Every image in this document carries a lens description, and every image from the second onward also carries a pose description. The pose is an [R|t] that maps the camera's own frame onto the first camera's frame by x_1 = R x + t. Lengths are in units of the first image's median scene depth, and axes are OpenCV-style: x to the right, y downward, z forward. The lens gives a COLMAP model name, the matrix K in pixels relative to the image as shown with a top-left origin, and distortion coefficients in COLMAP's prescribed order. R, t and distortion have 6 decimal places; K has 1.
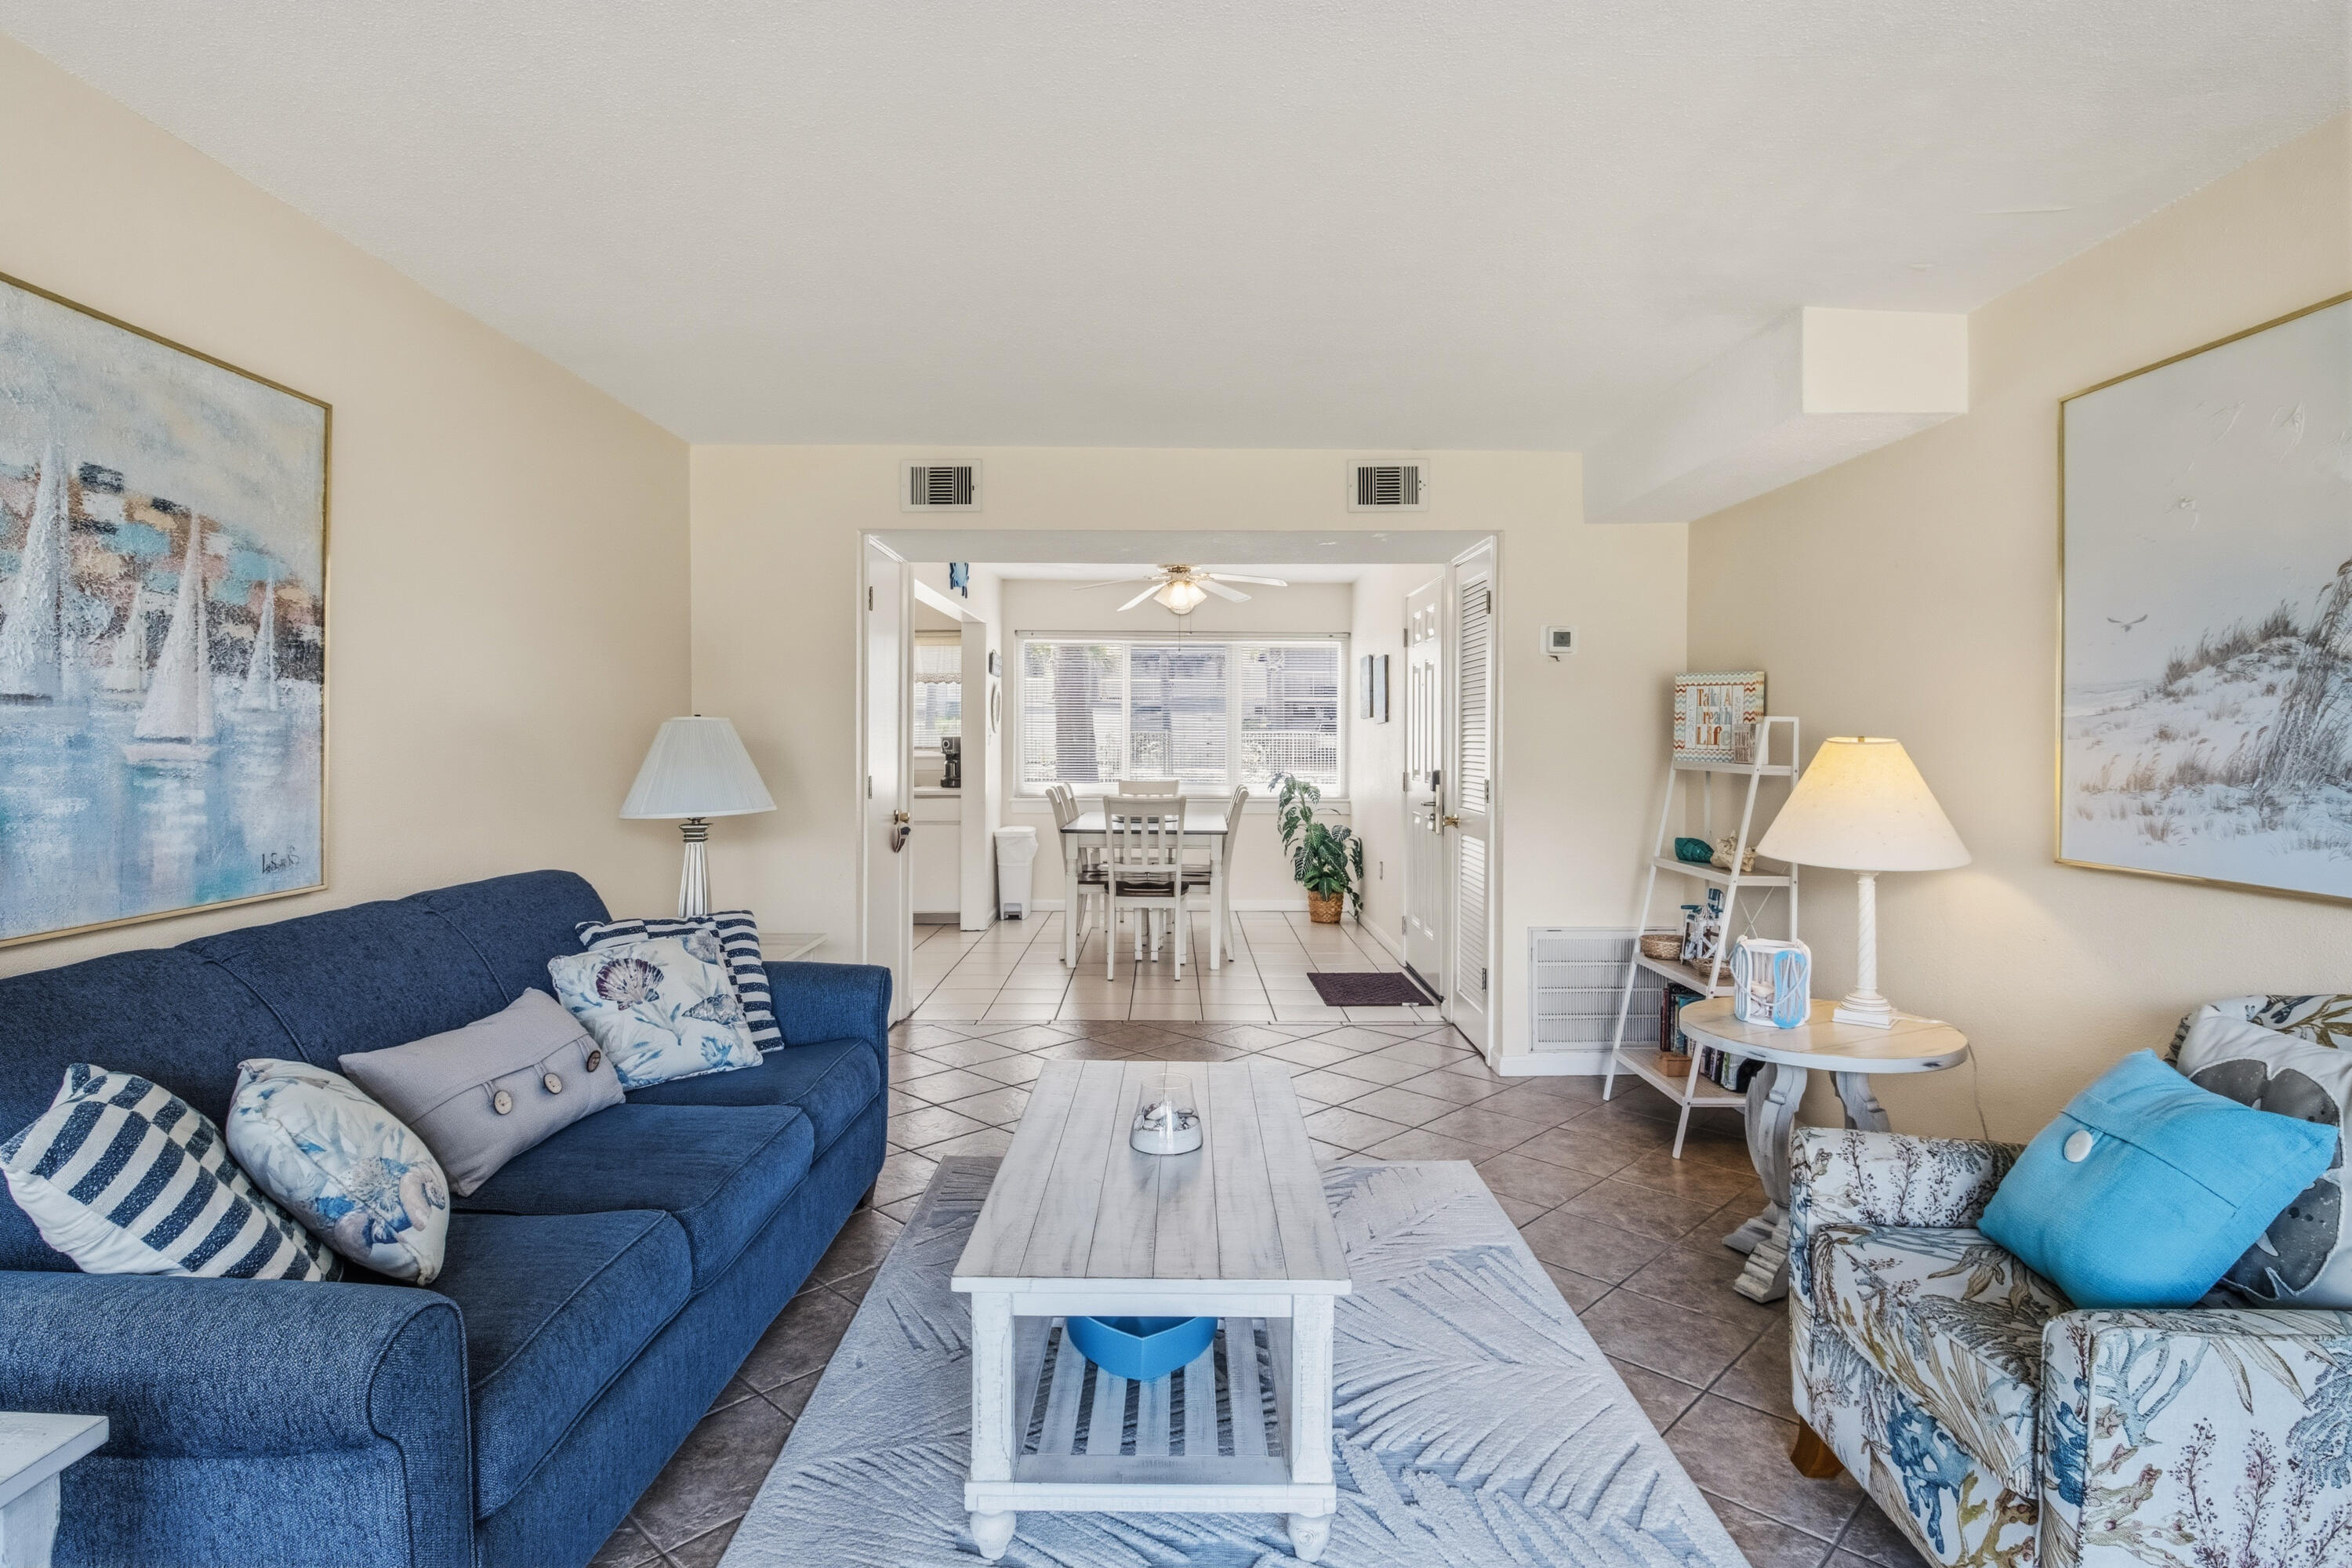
lens RADIAL K [[1214.6, 0, 1177.3], [0, 1214.6, 743.2], [0, 0, 1]] dist [0.000636, -0.011335]
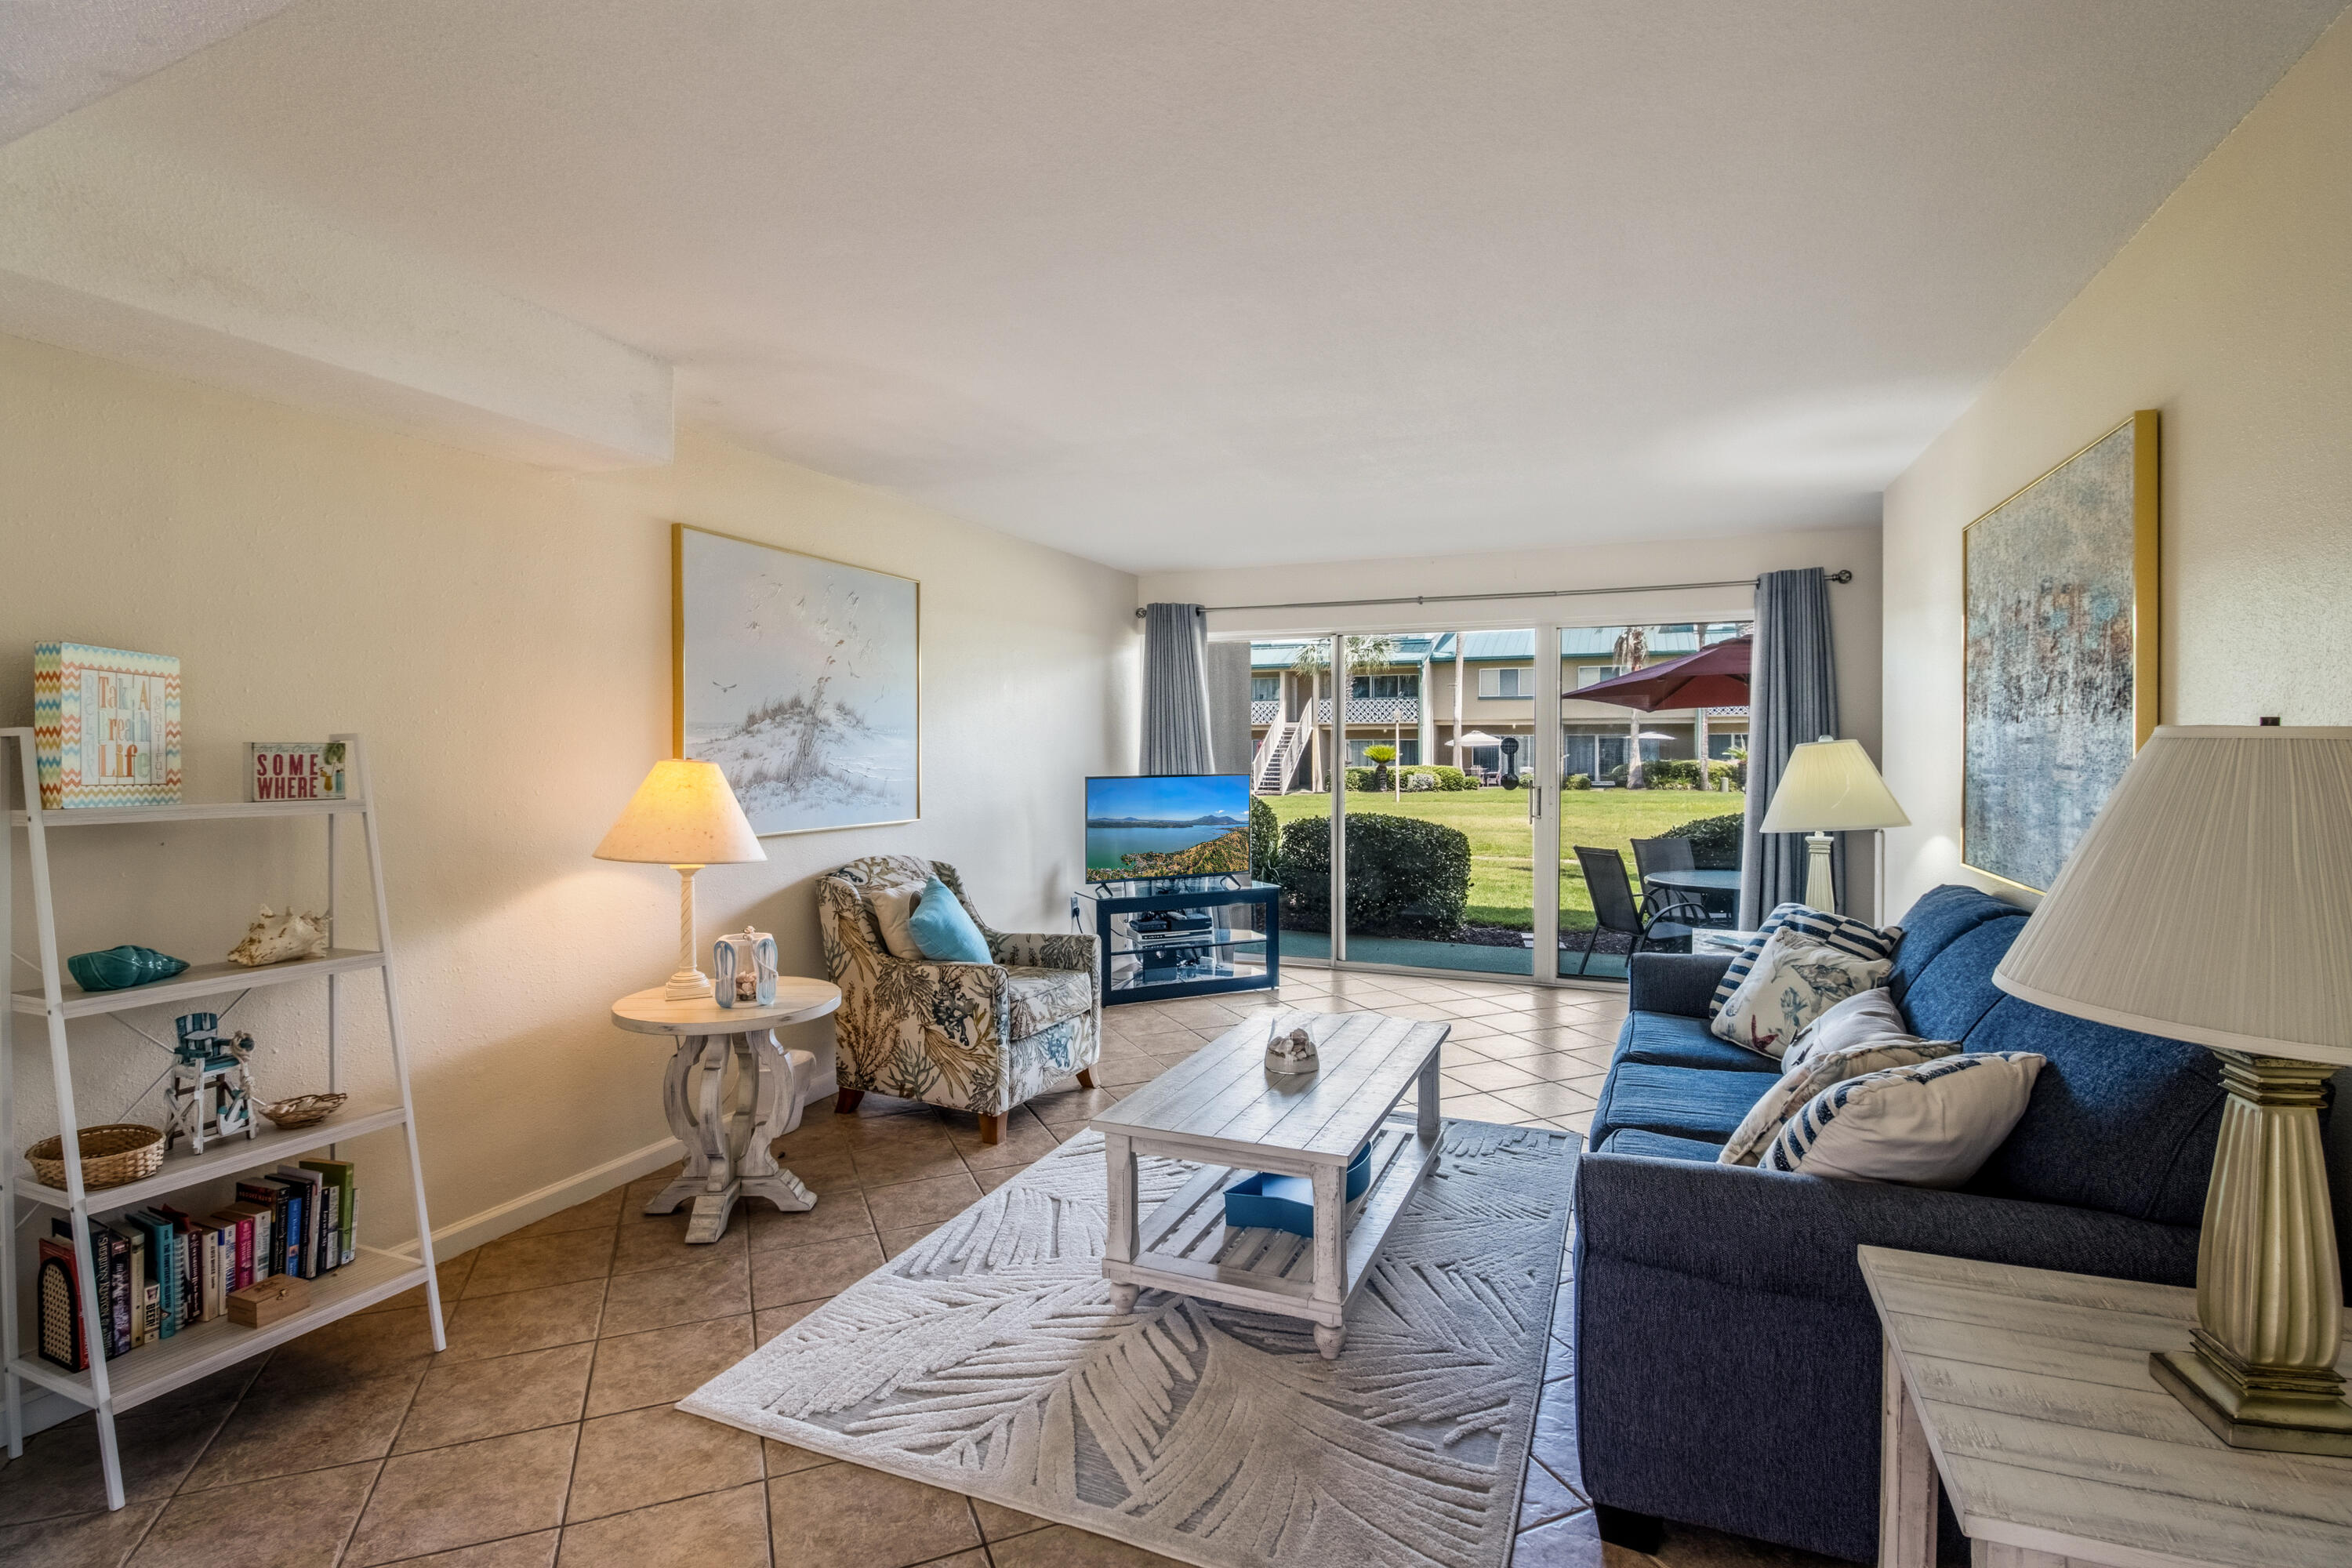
lens RADIAL K [[1112.2, 0, 1180.5], [0, 1112.2, 754.9], [0, 0, 1]] dist [-0.000504, -0.011527]
pose [[-0.920282, -0.004599, 0.391228, -0.318062], [-0.000365, 0.999941, 0.010896, -0.021219], [-0.391255, 0.009885, -0.920229, 1.850664]]
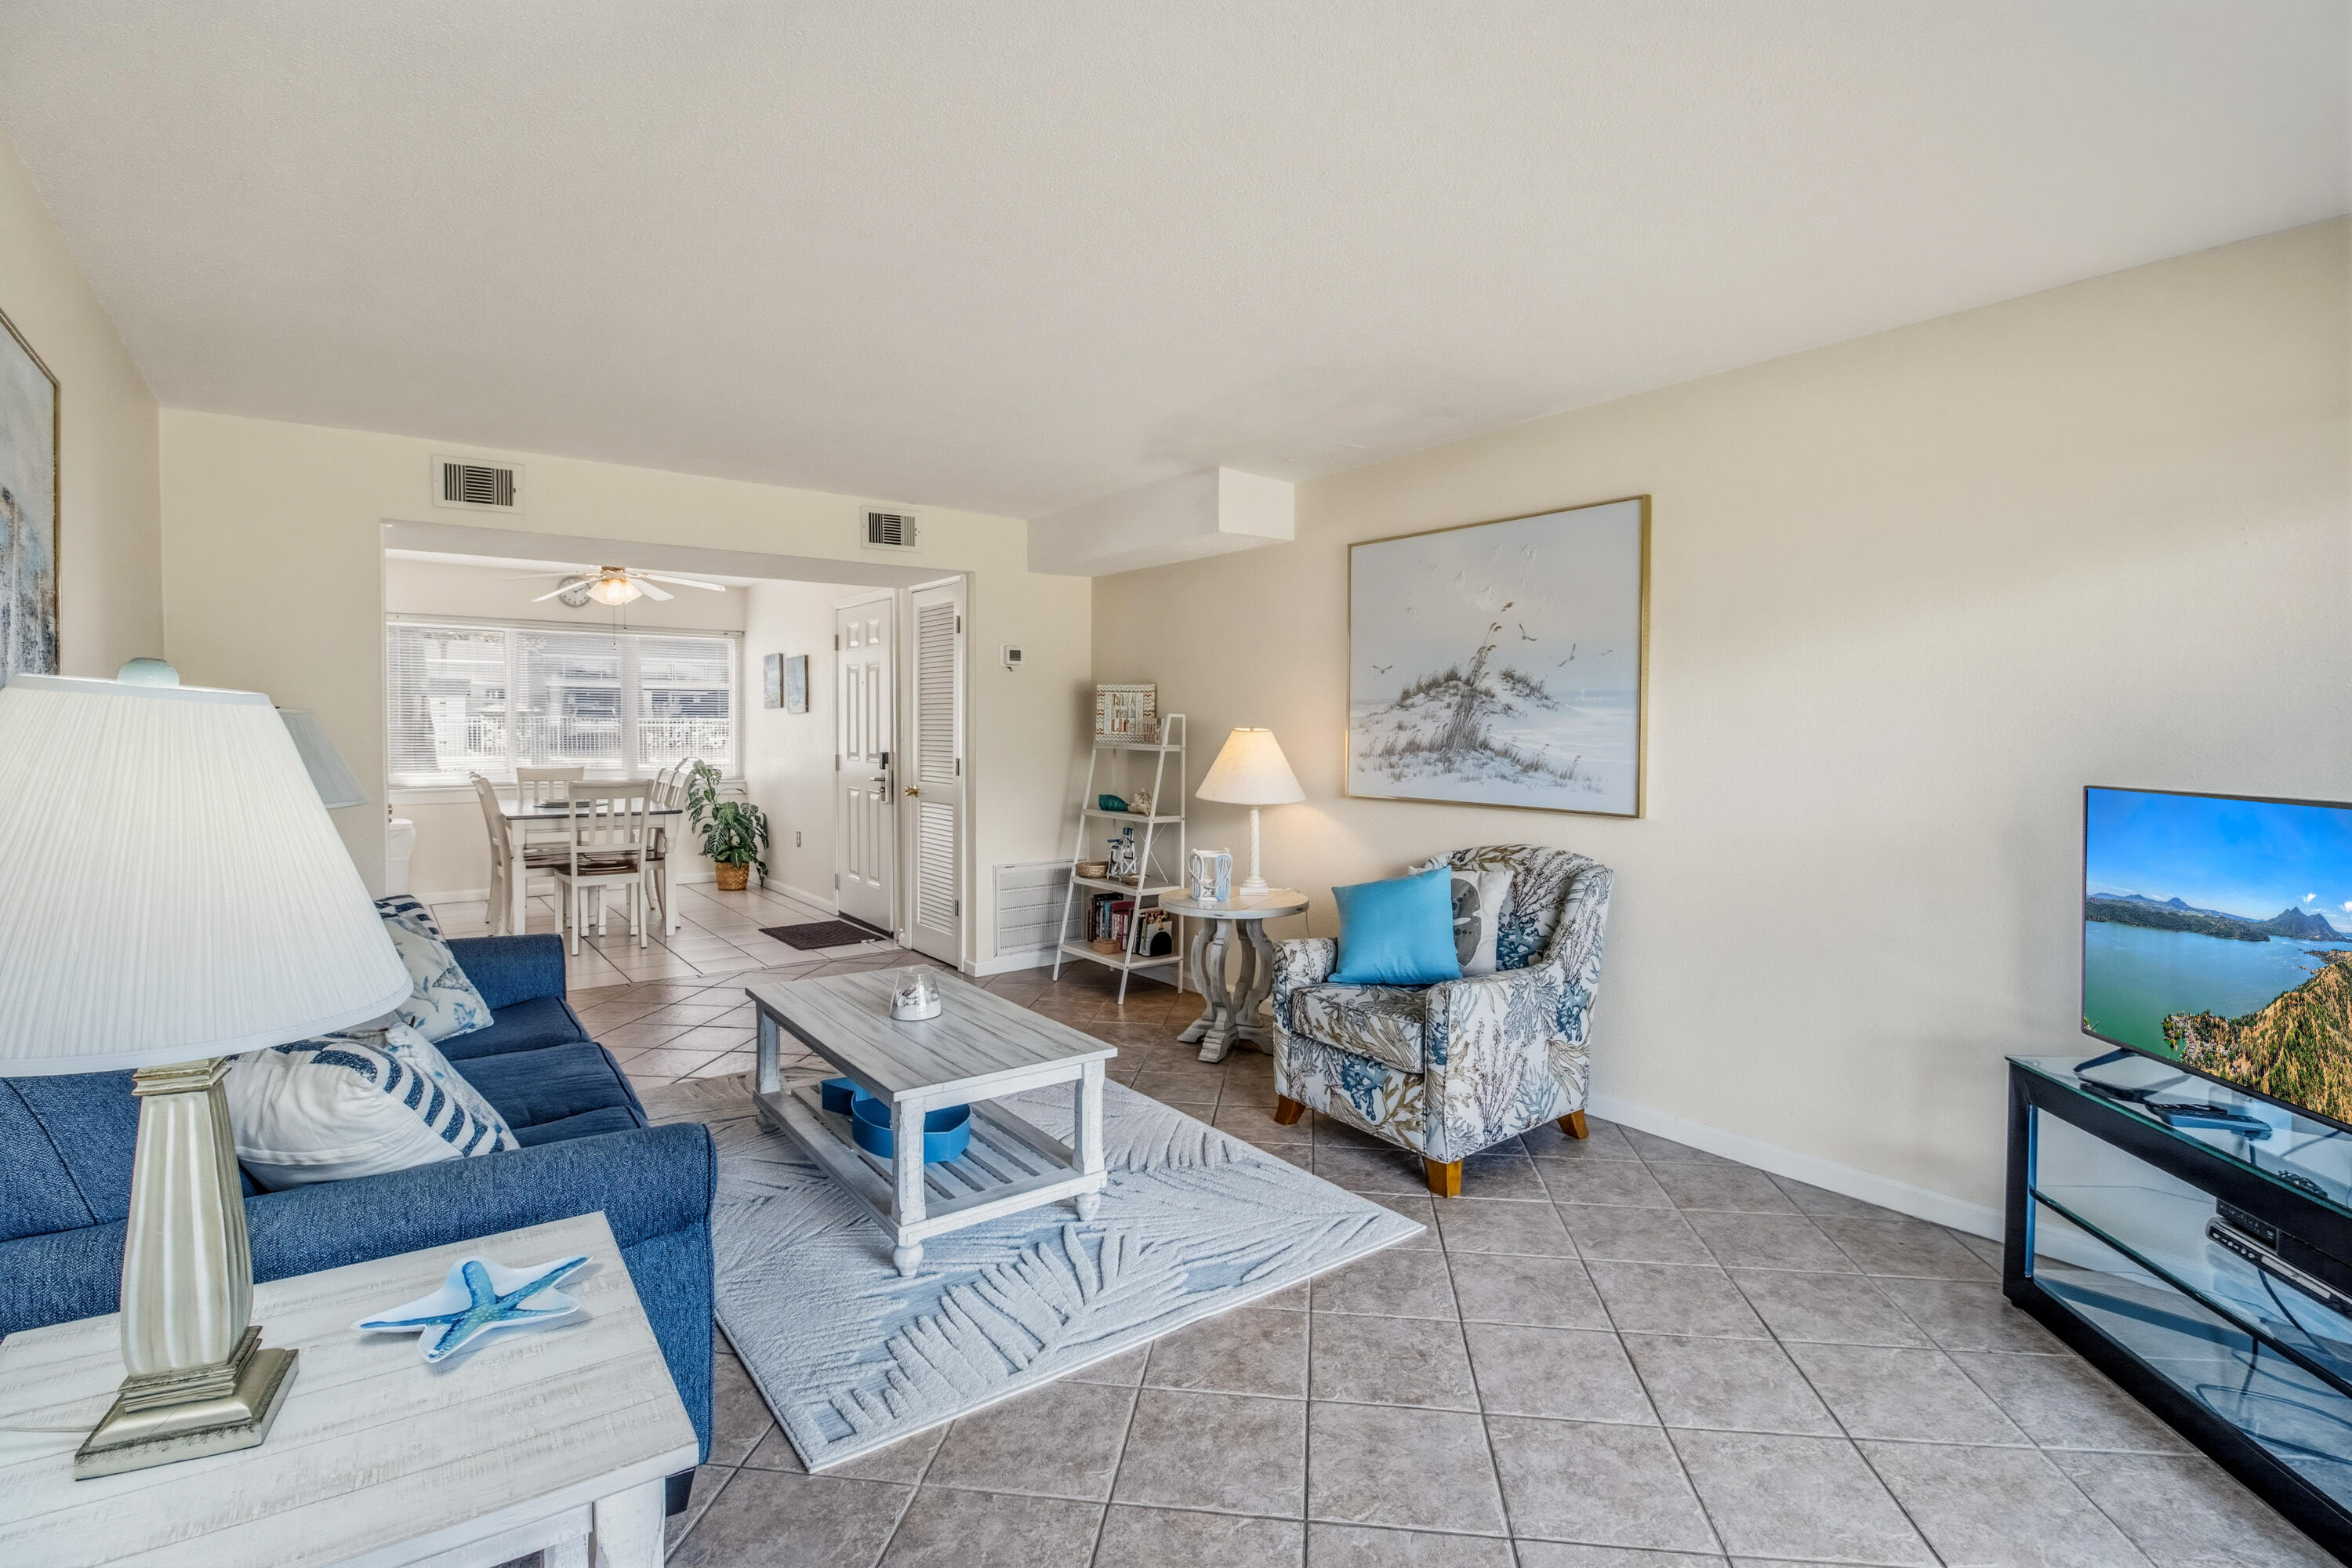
lens RADIAL K [[1101.7, 0, 1180.9], [0, 1101.7, 764.2], [0, 0, 1]] dist [-0.001573, -0.010906]
pose [[0.801749, -0.022436, 0.597239, -0.450021], [0.002618, 0.999417, 0.034030, -0.006876], [-0.597655, -0.025720, 0.801341, -0.186105]]
